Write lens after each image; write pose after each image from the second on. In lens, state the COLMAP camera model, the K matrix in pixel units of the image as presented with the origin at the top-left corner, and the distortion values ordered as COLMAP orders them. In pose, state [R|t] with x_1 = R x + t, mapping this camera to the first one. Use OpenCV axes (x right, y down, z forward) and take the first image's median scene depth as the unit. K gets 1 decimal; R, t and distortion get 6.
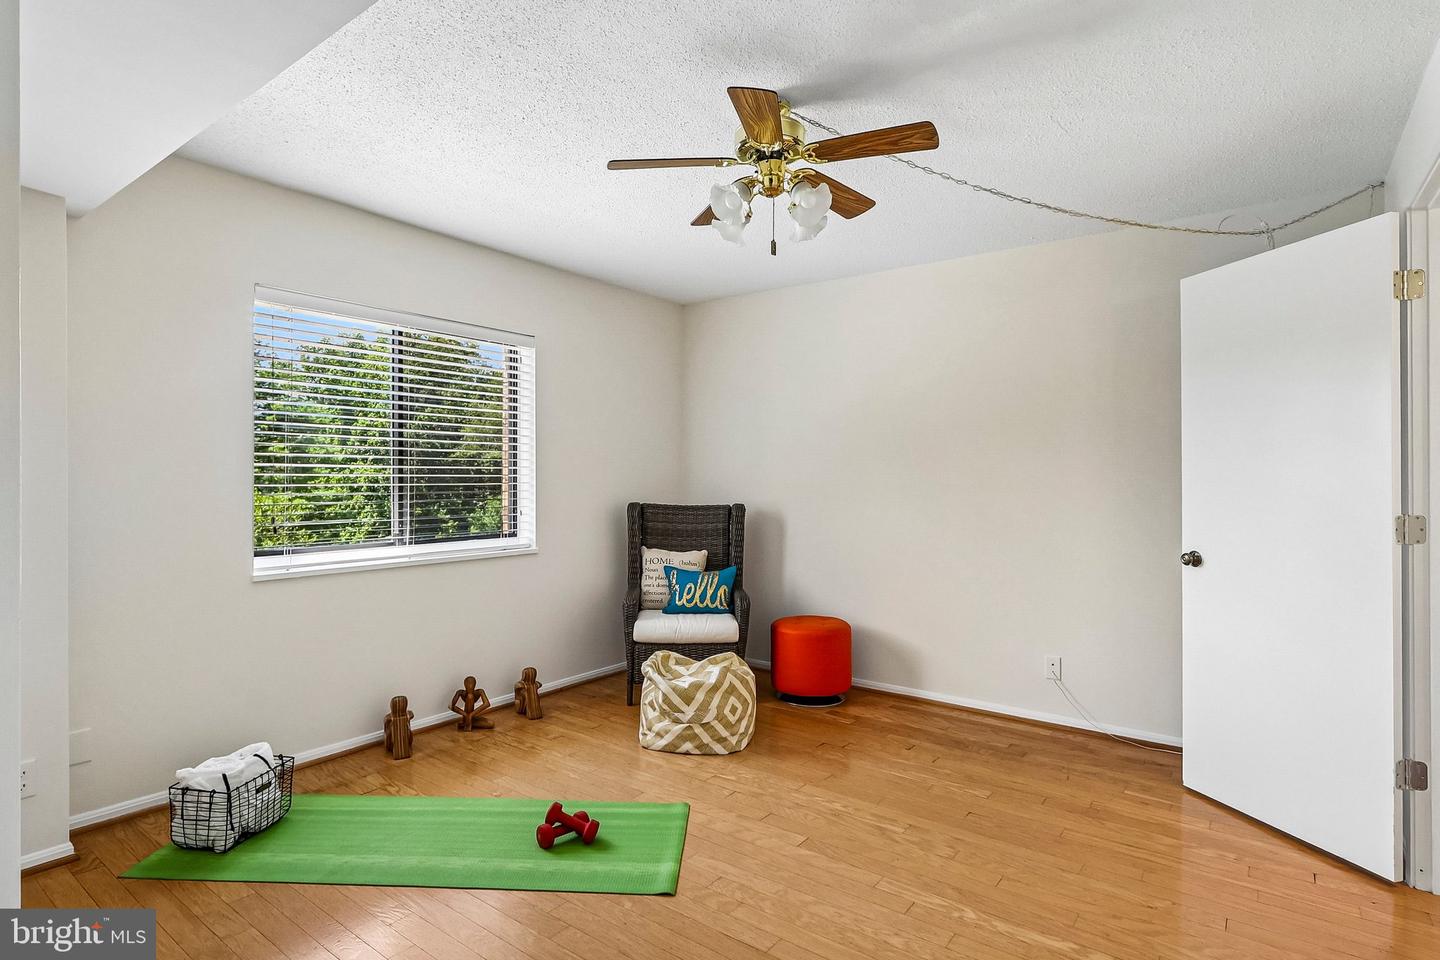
lens RADIAL K [[728.8, 0, 712.7], [0, 728.8, 481.0], [0, 0, 1]] dist [-0.001479, -0.000127]
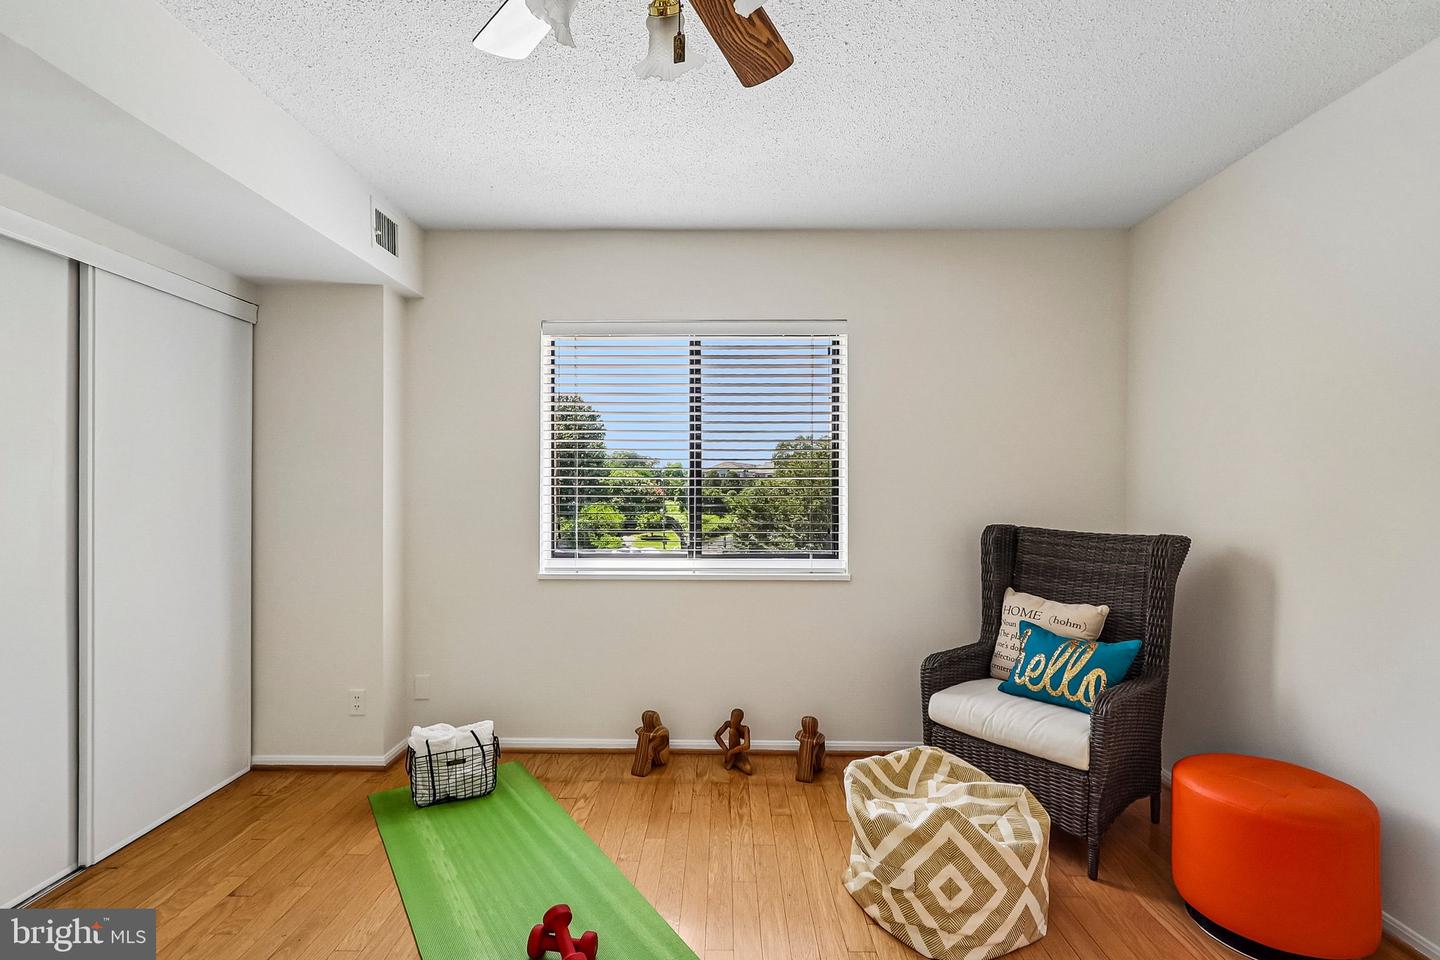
lens RADIAL K [[666.4, 0, 708.0], [0, 666.4, 490.8], [0, 0, 1]] dist [0.002087, -0.001216]
pose [[0.598002, 0.006007, -0.801472, 0.280343], [-0.006270, 0.999976, 0.002816, -0.004632], [0.801470, 0.003342, 0.598025, 0.432373]]
